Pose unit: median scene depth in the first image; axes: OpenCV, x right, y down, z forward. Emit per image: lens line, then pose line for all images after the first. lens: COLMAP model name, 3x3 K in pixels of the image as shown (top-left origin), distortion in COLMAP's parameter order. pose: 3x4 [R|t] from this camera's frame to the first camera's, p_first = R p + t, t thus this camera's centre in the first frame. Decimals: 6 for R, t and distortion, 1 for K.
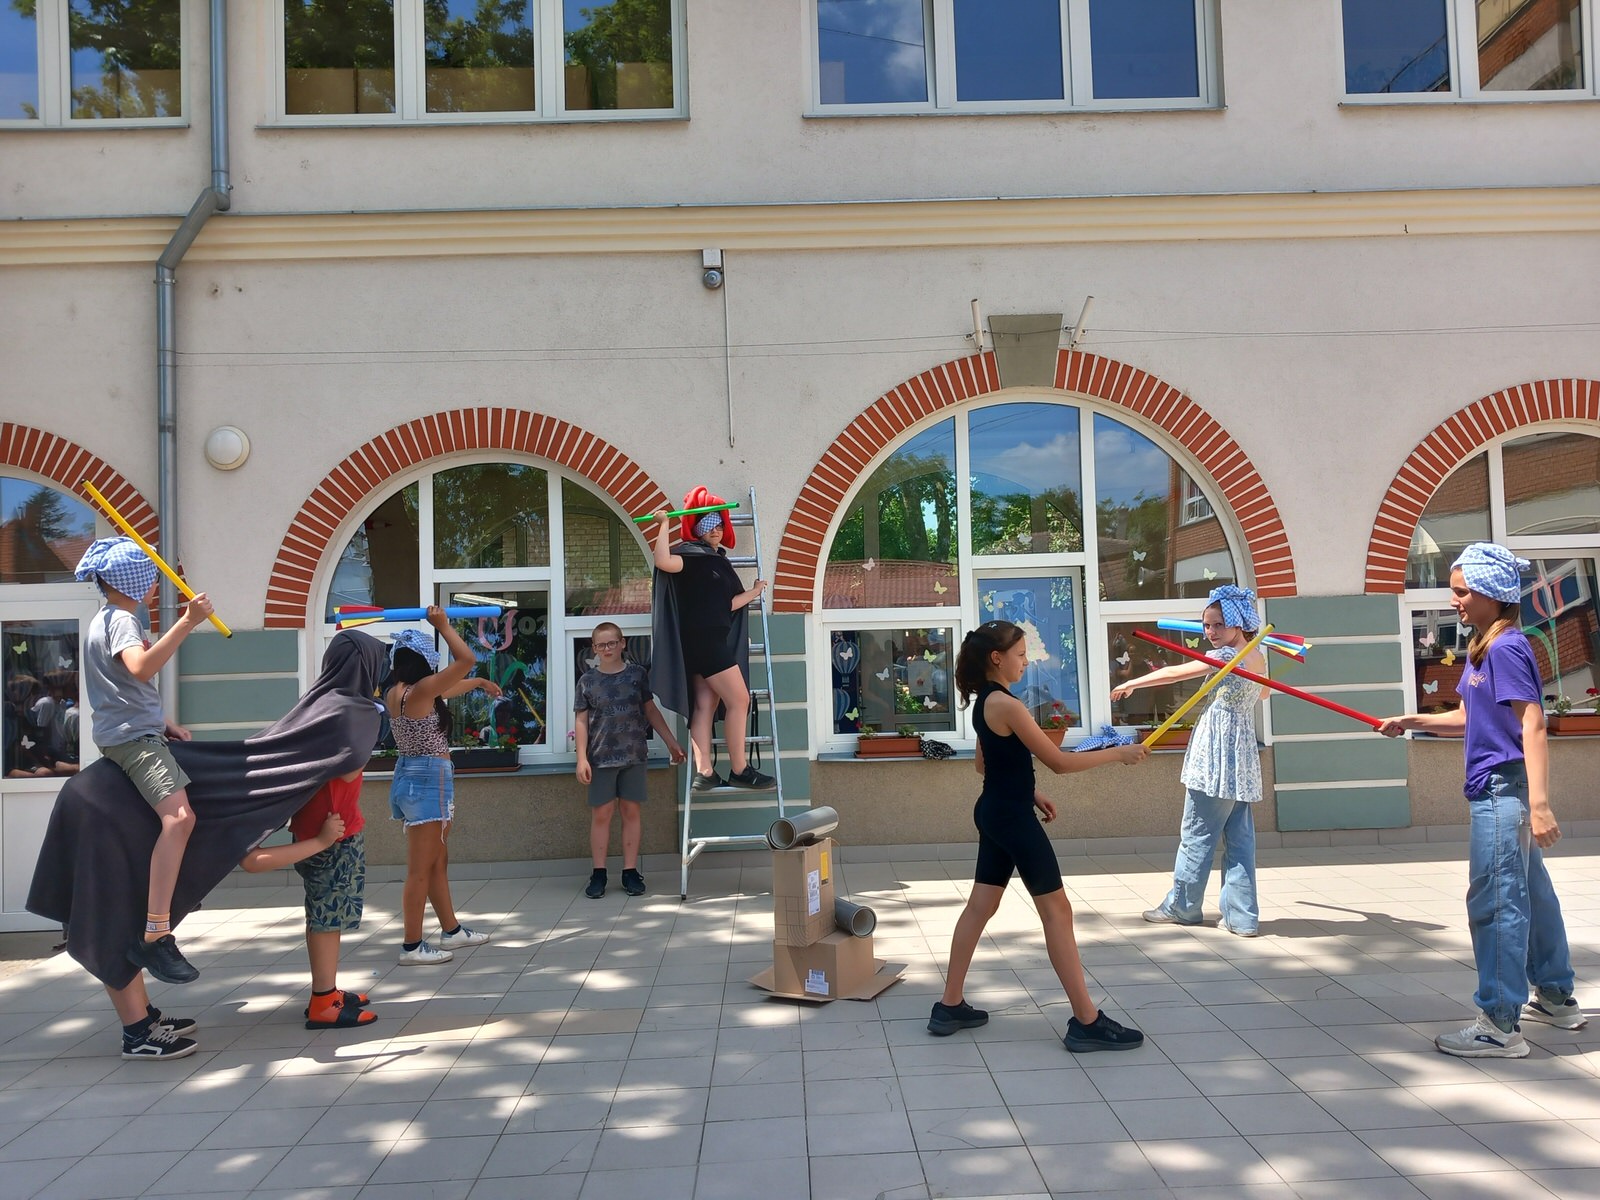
lens RADIAL K [[1234.0, 0, 818.3], [0, 1234.0, 605.0], [0, 0, 1]] dist [0.035881, -0.069824]
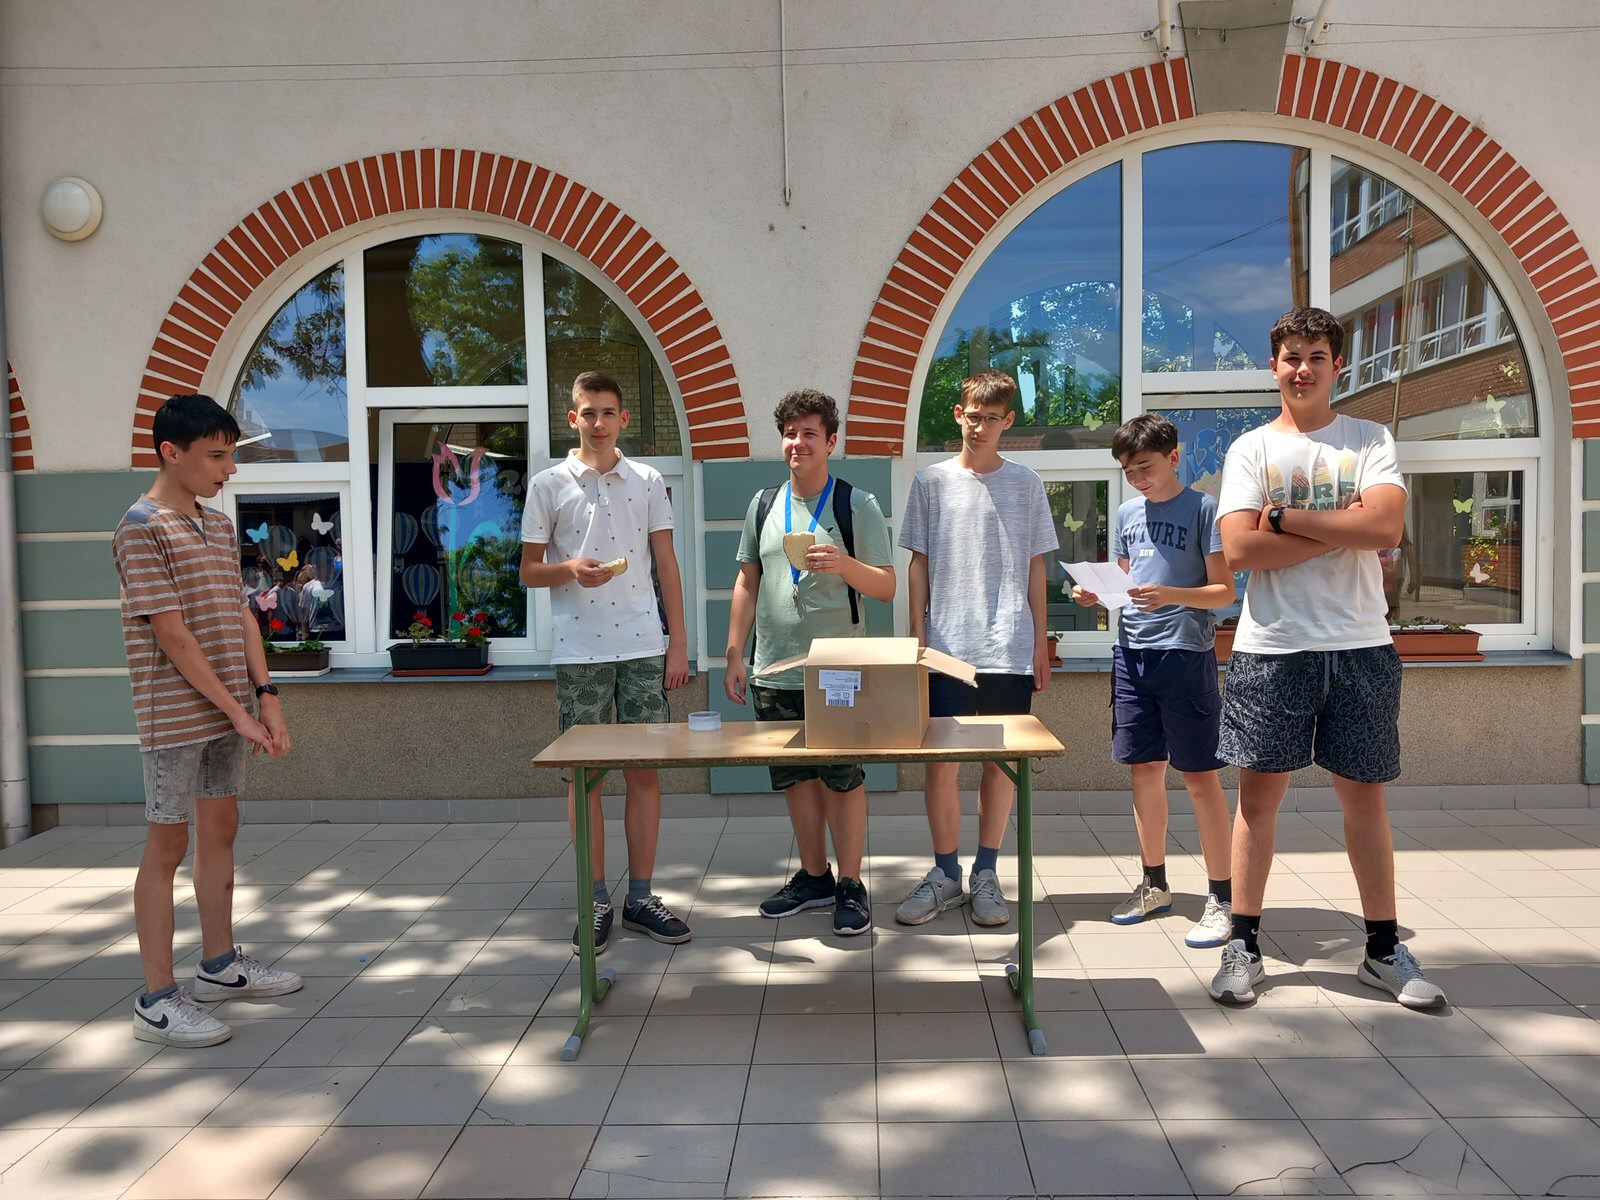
lens RADIAL K [[1234.0, 0, 808.8], [0, 1234.0, 604.0], [0, 0, 1]] dist [0.035881, -0.069824]
pose [[0.997138, 0.016546, -0.073775, -0.004881], [-0.009706, 0.995700, 0.092130, 0.026266], [0.074982, -0.091150, 0.993010, 0.302669]]
